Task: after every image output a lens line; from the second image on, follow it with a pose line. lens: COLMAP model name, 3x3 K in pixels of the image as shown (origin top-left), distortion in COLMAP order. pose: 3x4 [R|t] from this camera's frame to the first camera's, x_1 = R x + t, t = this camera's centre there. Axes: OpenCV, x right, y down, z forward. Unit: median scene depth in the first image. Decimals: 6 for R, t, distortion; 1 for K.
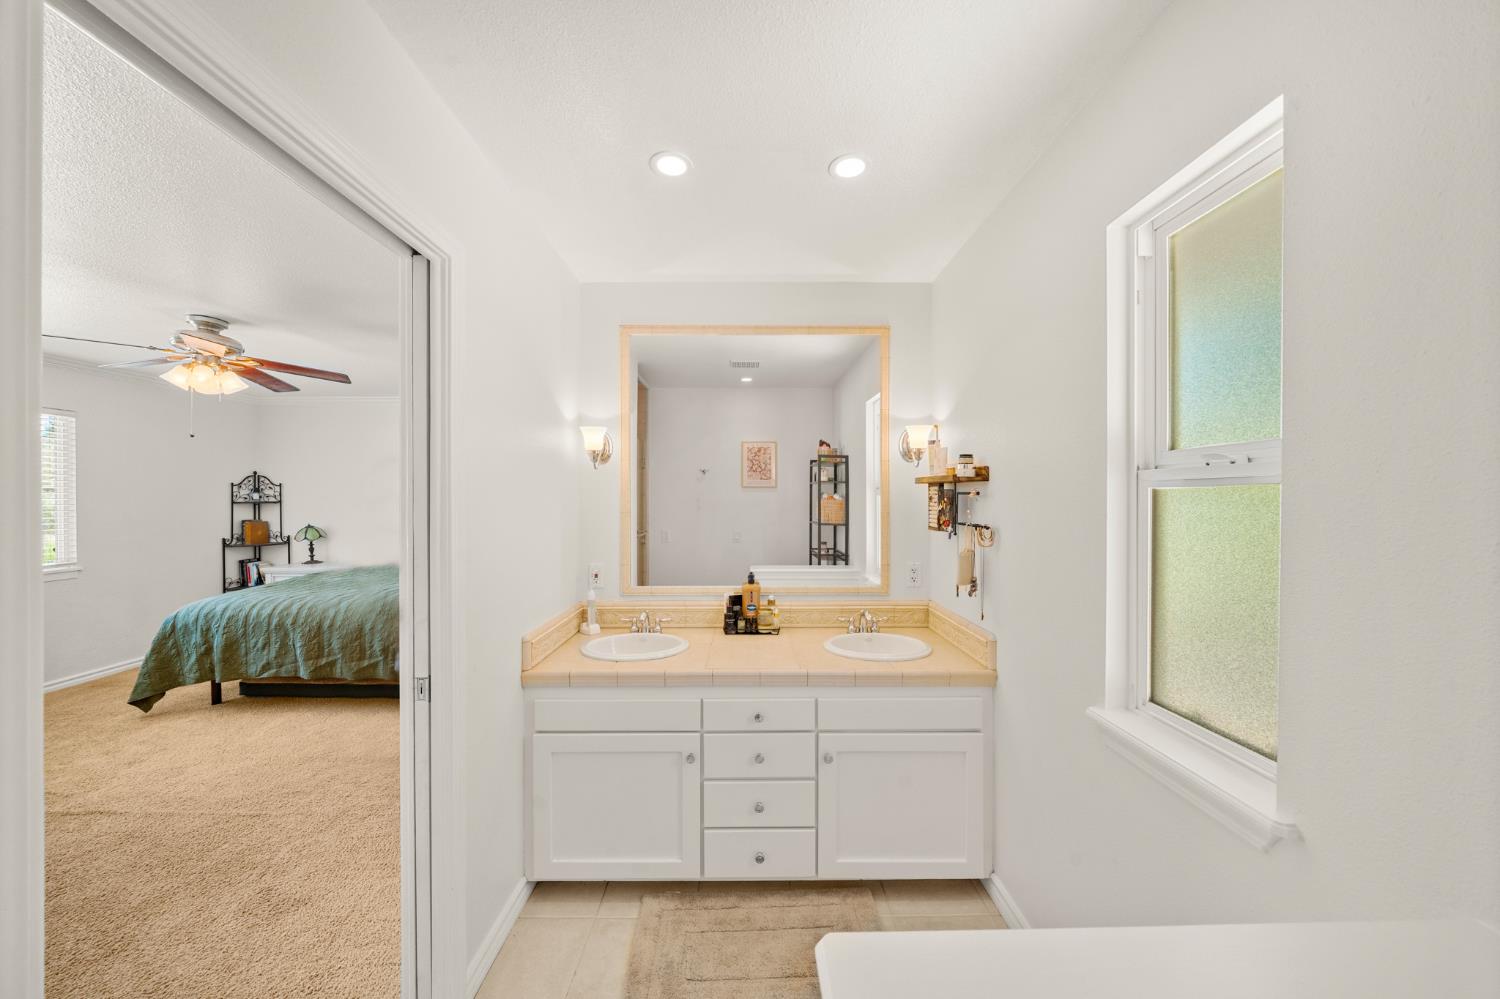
lens RADIAL K [[511.3, 0, 747.6], [0, 511.3, 501.4], [0, 0, 1]] dist [-0.005631, 0.000237]
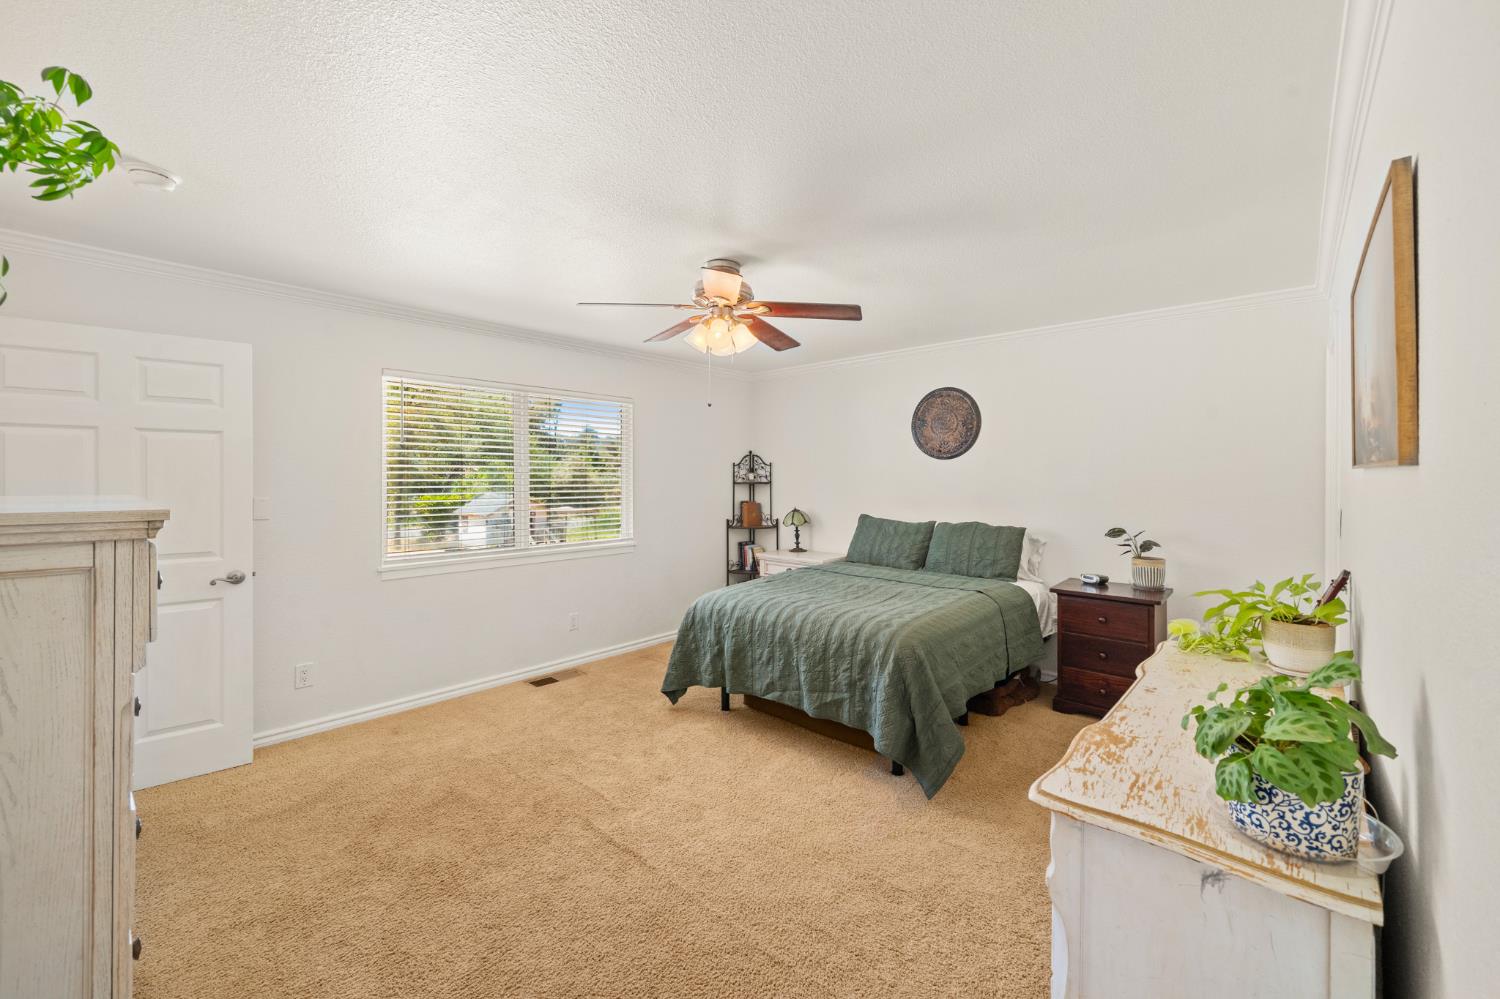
lens RADIAL K [[591.0, 0, 747.7], [0, 591.0, 485.4], [0, 0, 1]] dist [0.001656, -0.000280]
pose [[0.729761, 0.007849, -0.683657, -0.329358], [-0.004166, 0.999967, 0.007033, -0.002086], [0.683689, -0.002284, 0.729769, 0.286587]]
